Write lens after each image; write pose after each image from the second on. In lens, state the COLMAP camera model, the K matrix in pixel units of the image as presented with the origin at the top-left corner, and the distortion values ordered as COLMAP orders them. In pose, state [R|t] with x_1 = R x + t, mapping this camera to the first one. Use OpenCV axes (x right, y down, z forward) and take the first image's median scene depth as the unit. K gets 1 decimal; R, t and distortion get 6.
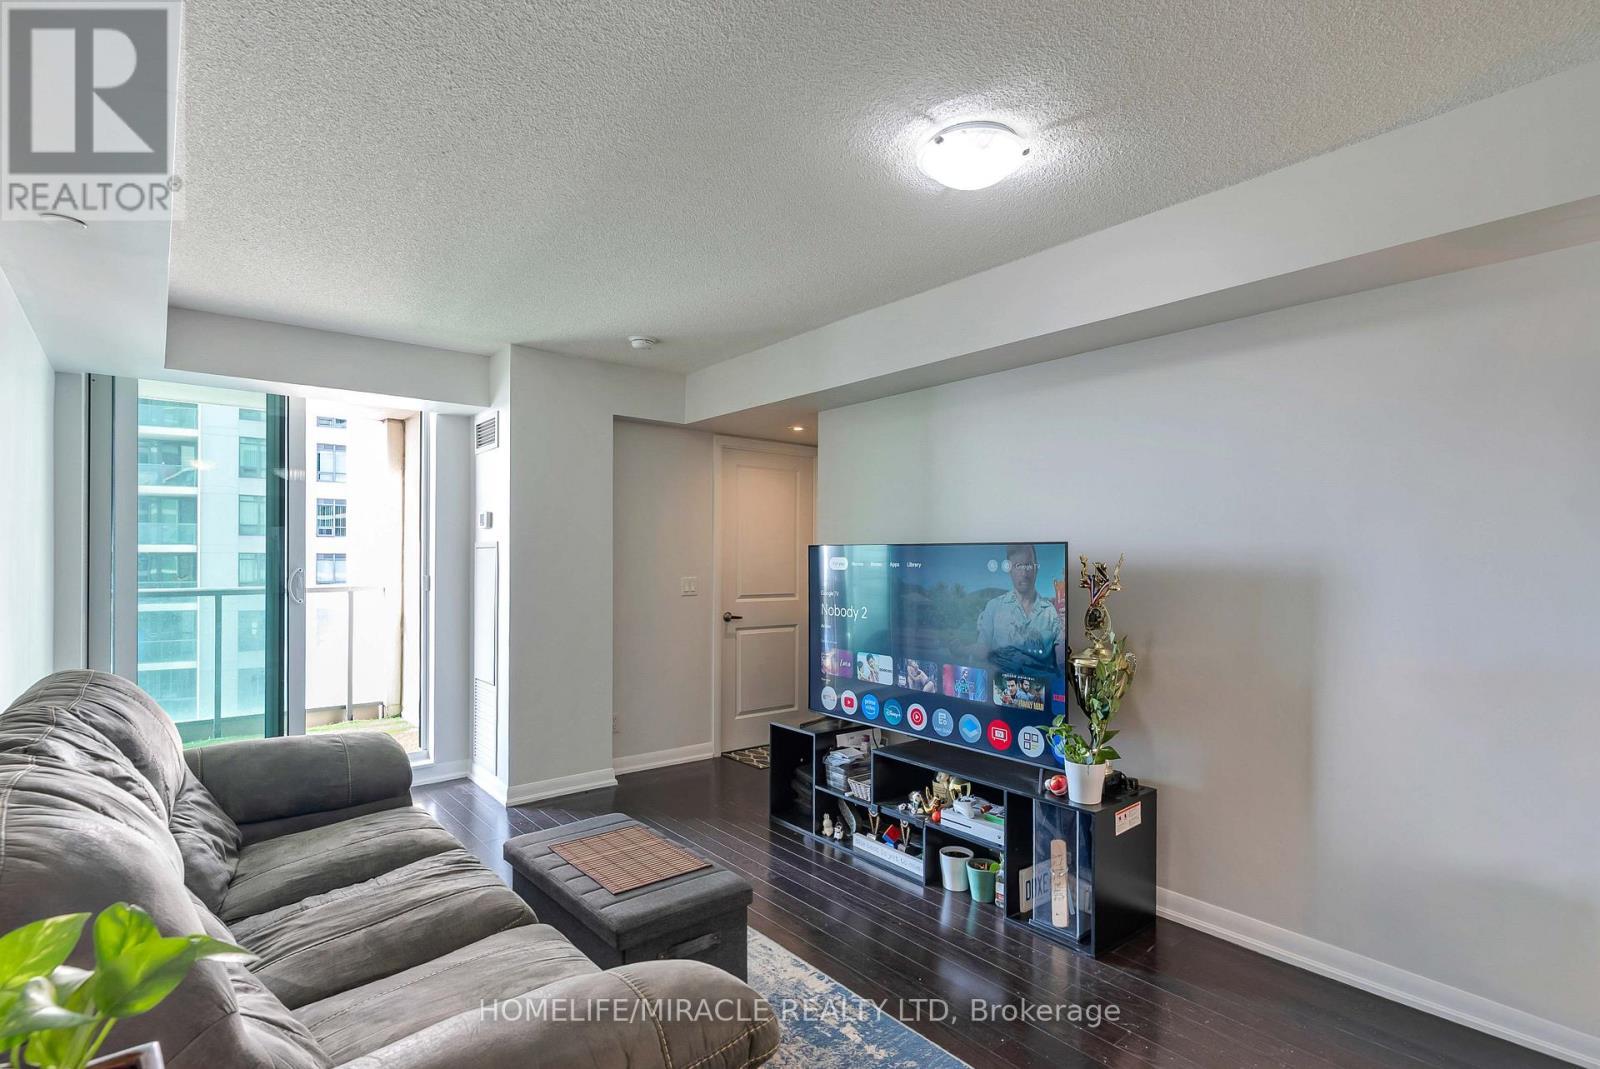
lens RADIAL K [[772.9, 0, 802.1], [0, 772.9, 561.7], [0, 0, 1]] dist [-0.000110, -0.000426]
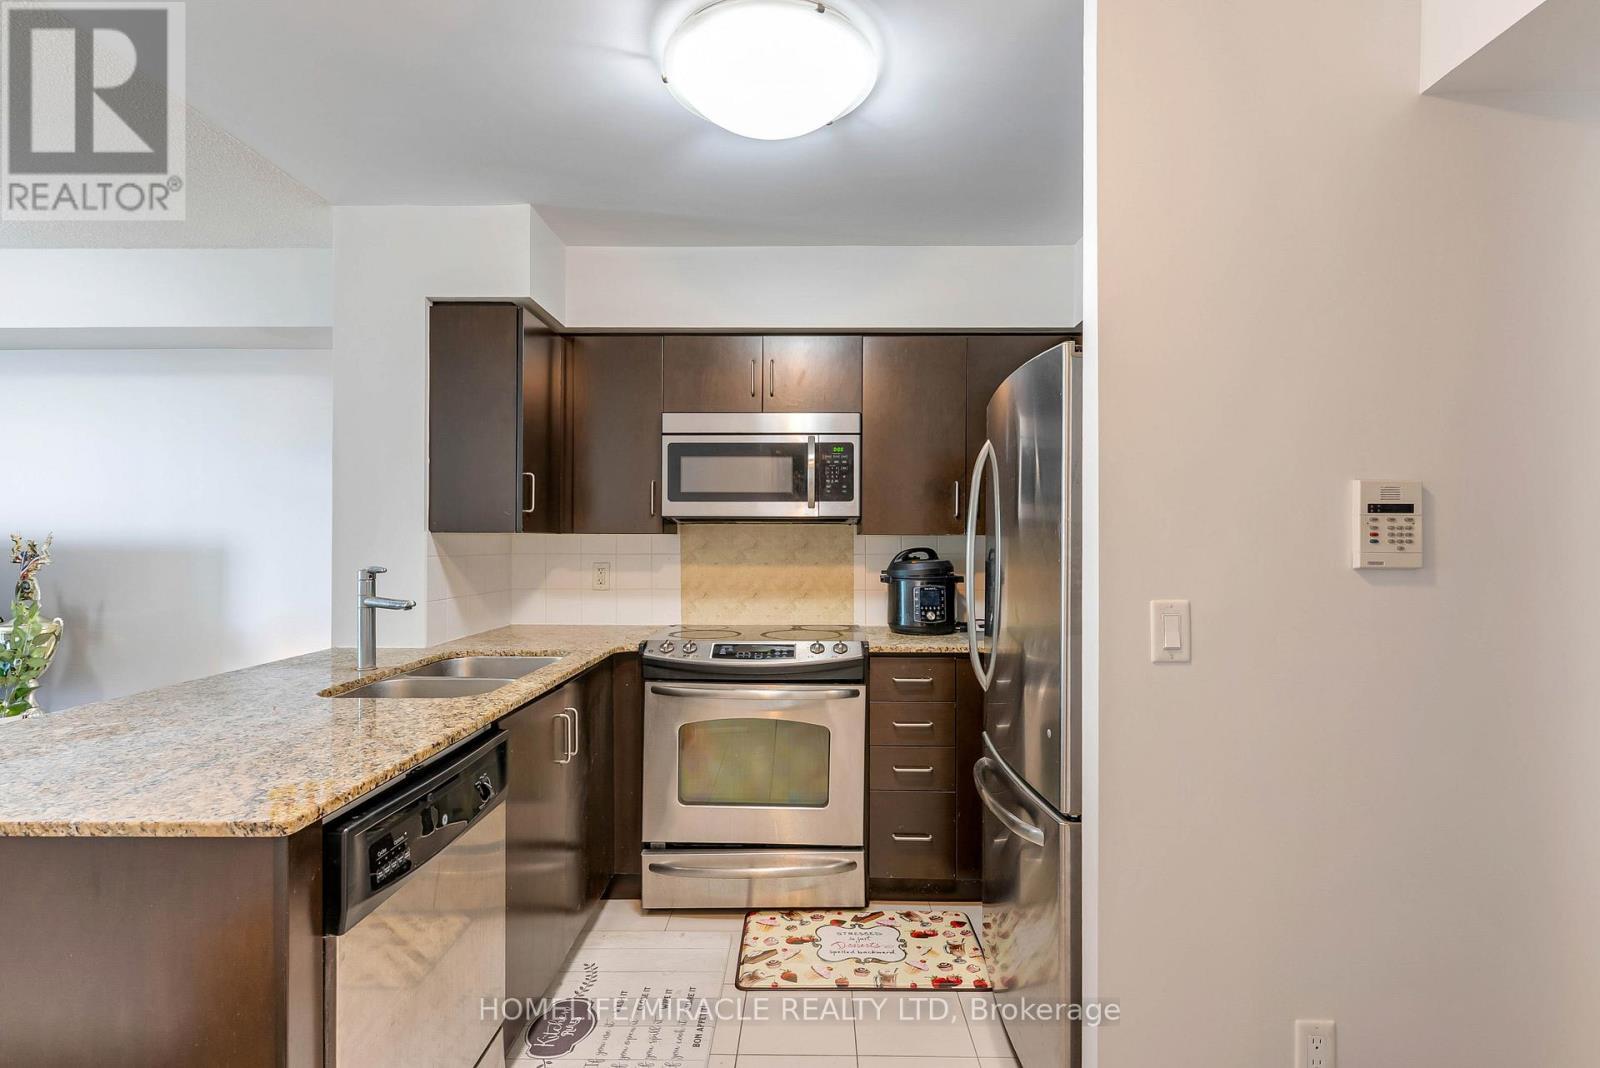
lens RADIAL K [[763.3, 0, 796.4], [0, 763.3, 536.2], [0, 0, 1]] dist [0.000990, -0.000472]
pose [[0.658659, 0.001790, 0.752439, 0.232629], [0.002179, 0.999988, -0.004287, 0.001849], [-0.752438, 0.004463, 0.658648, -0.478782]]
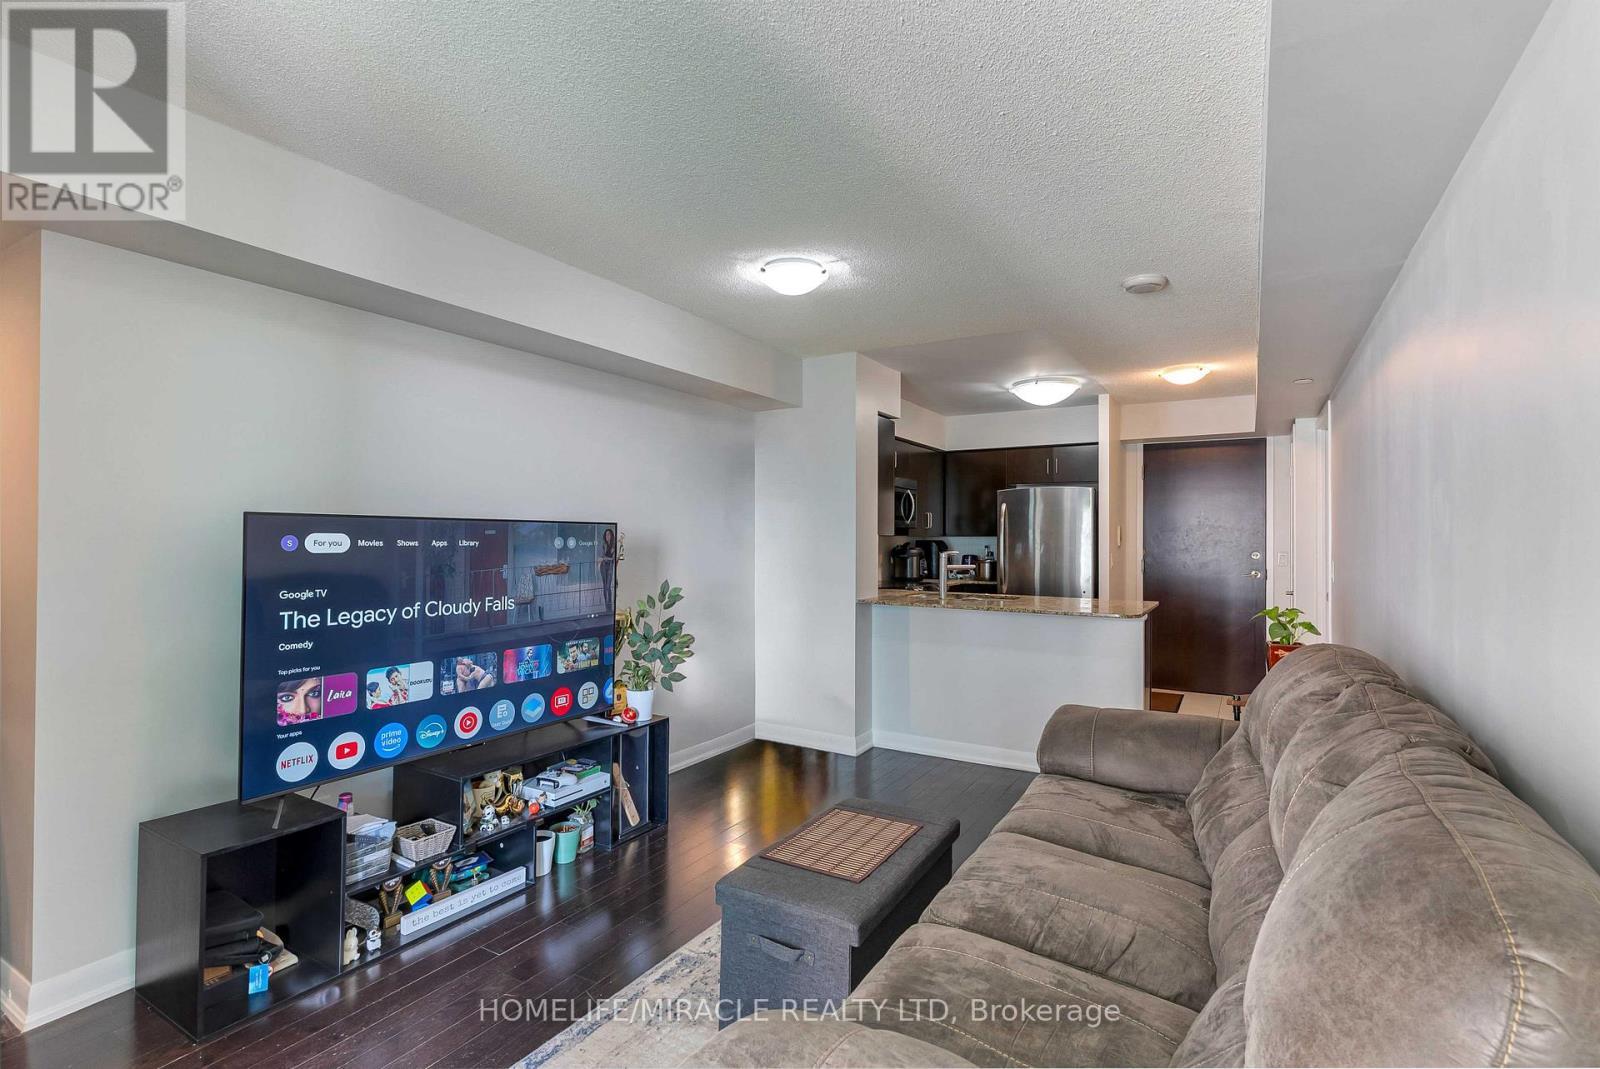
lens RADIAL K [[763.3, 0, 796.4], [0, 763.3, 536.7], [0, 0, 1]] dist [0.000990, -0.000472]
pose [[-0.331042, -0.002077, 0.943614, -0.750808], [-0.001154, 0.999998, 0.001796, -0.004881], [-0.943615, -0.000495, -0.331044, 0.927548]]
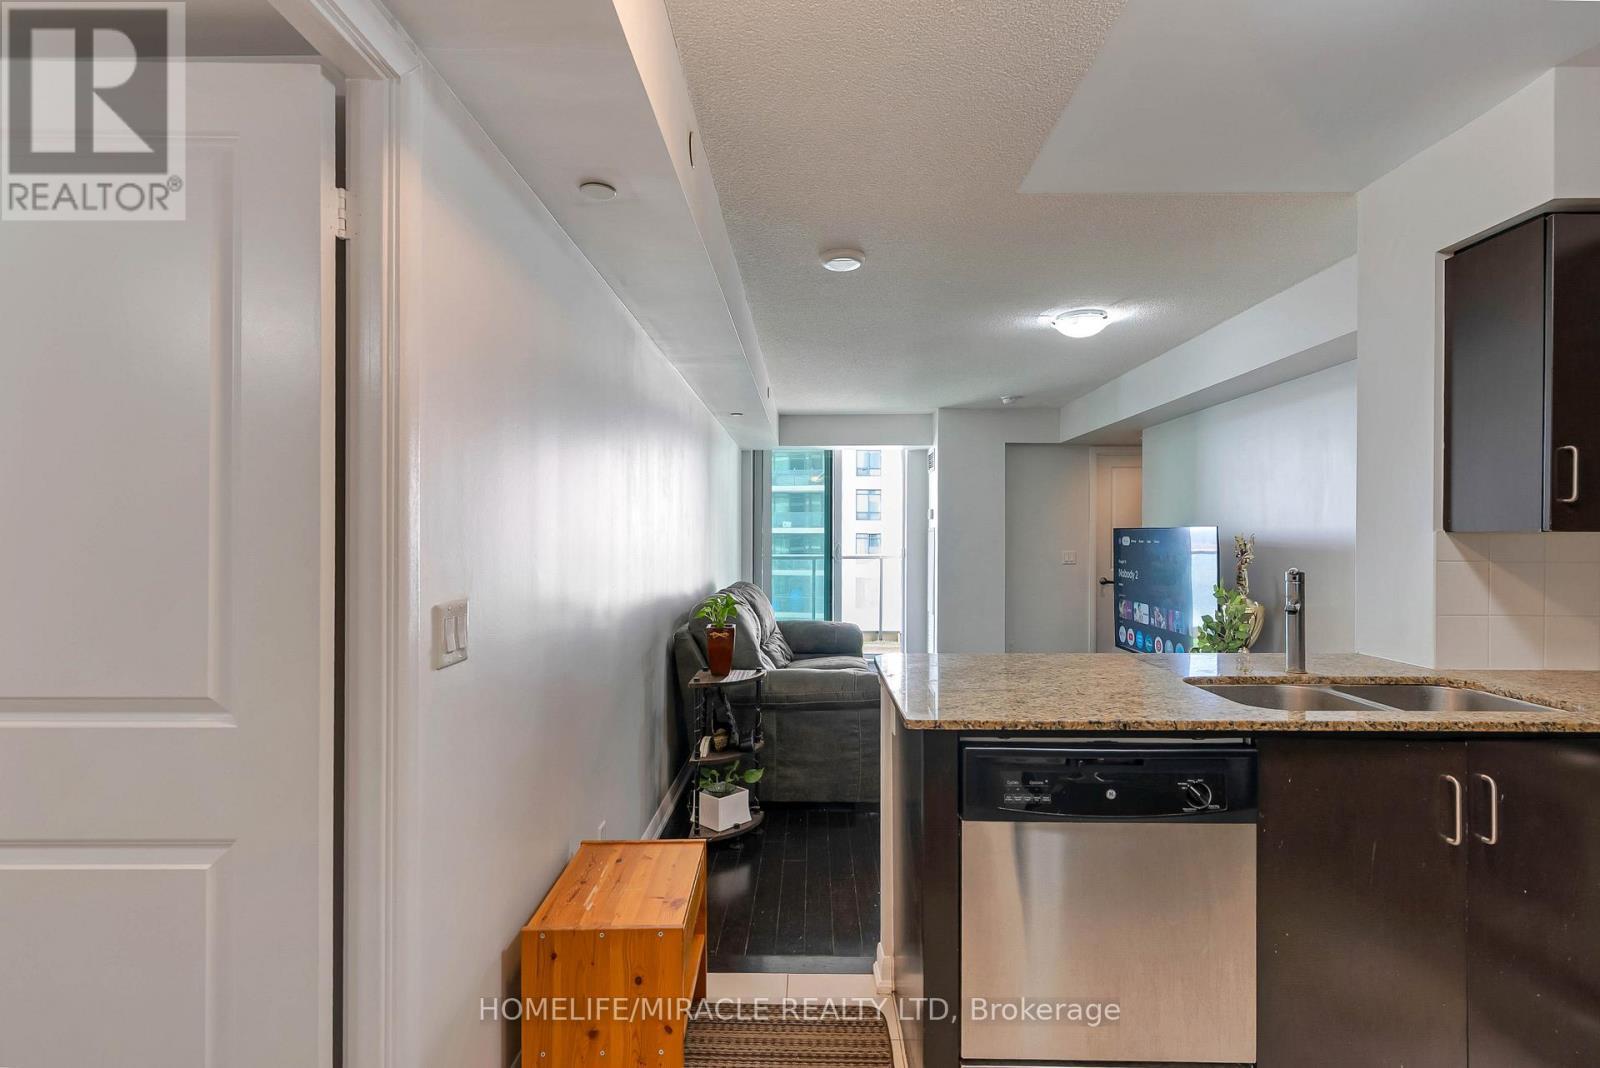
lens RADIAL K [[763.3, 0, 796.4], [0, 763.3, 536.2], [0, 0, 1]] dist [0.000990, -0.000472]
pose [[0.754471, -0.003994, -0.656321, 0.573153], [0.000807, 0.999986, -0.005157, 0.000485], [0.656333, 0.003361, 0.754464, -0.532215]]
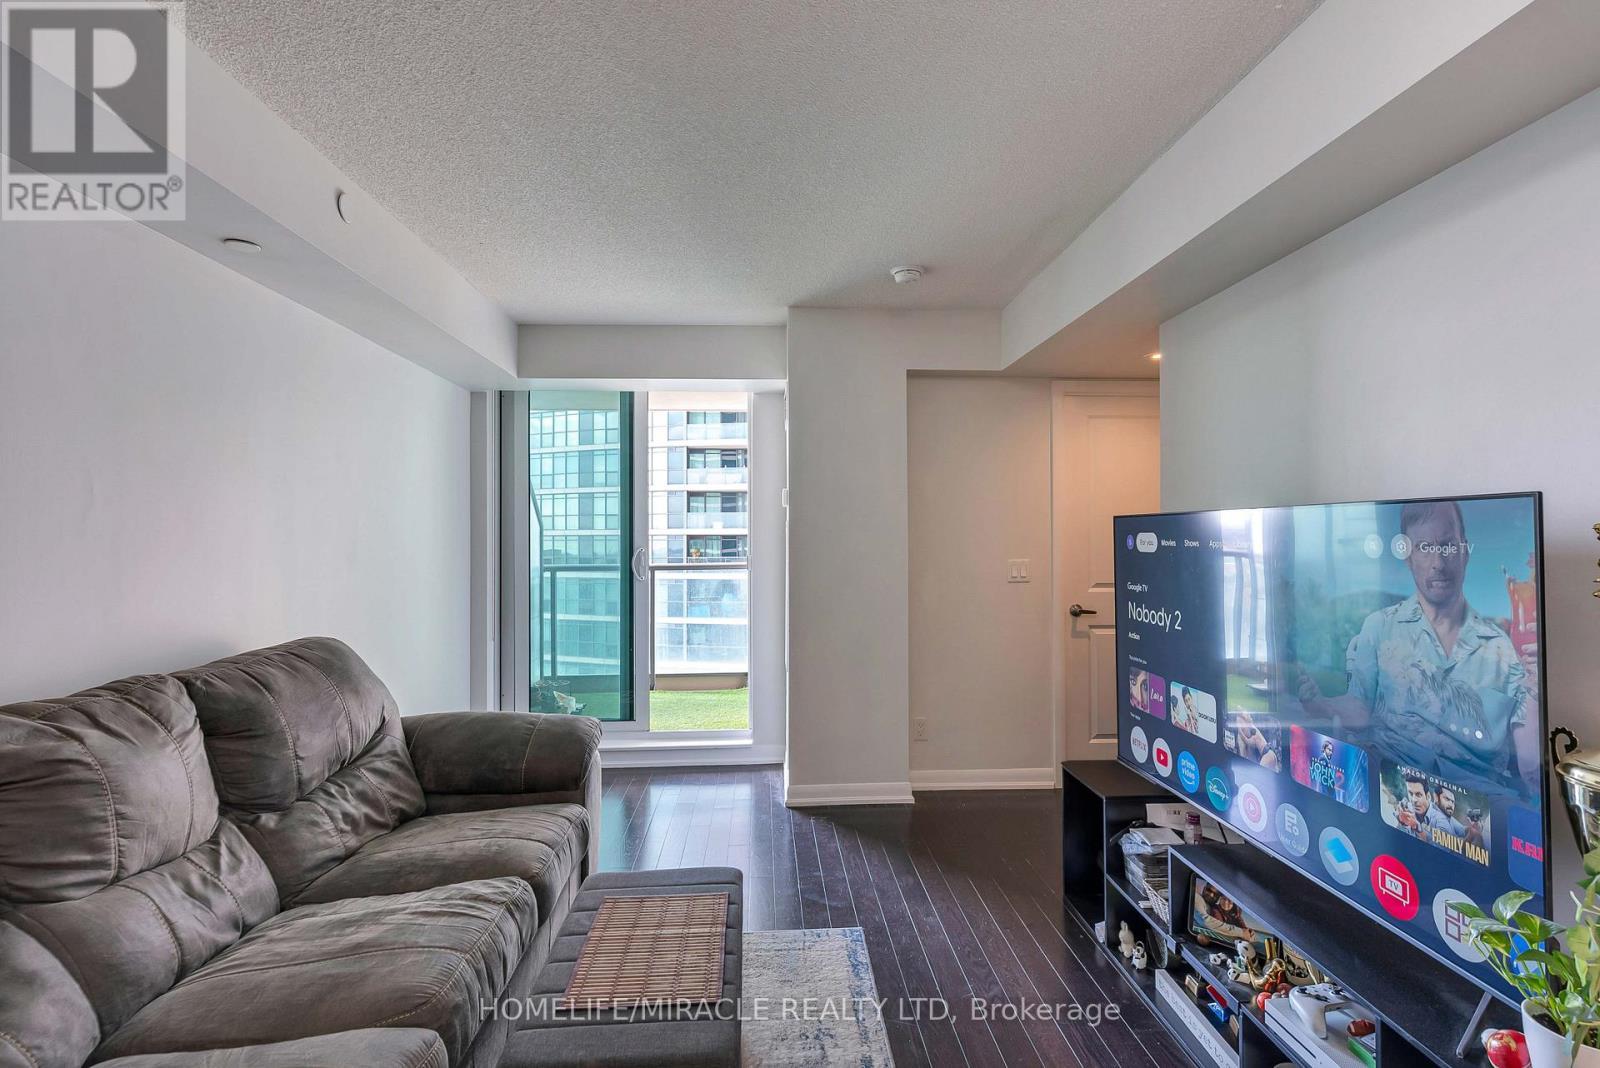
lens RADIAL K [[758.4, 0, 809.4], [0, 758.4, 532.0], [0, 0, 1]] dist [0.003767, -0.000089]
pose [[0.809246, -0.010258, -0.587380, 0.214164], [0.003801, 0.999918, -0.012227, 0.000433], [0.587457, 0.007662, 0.809219, 0.339776]]
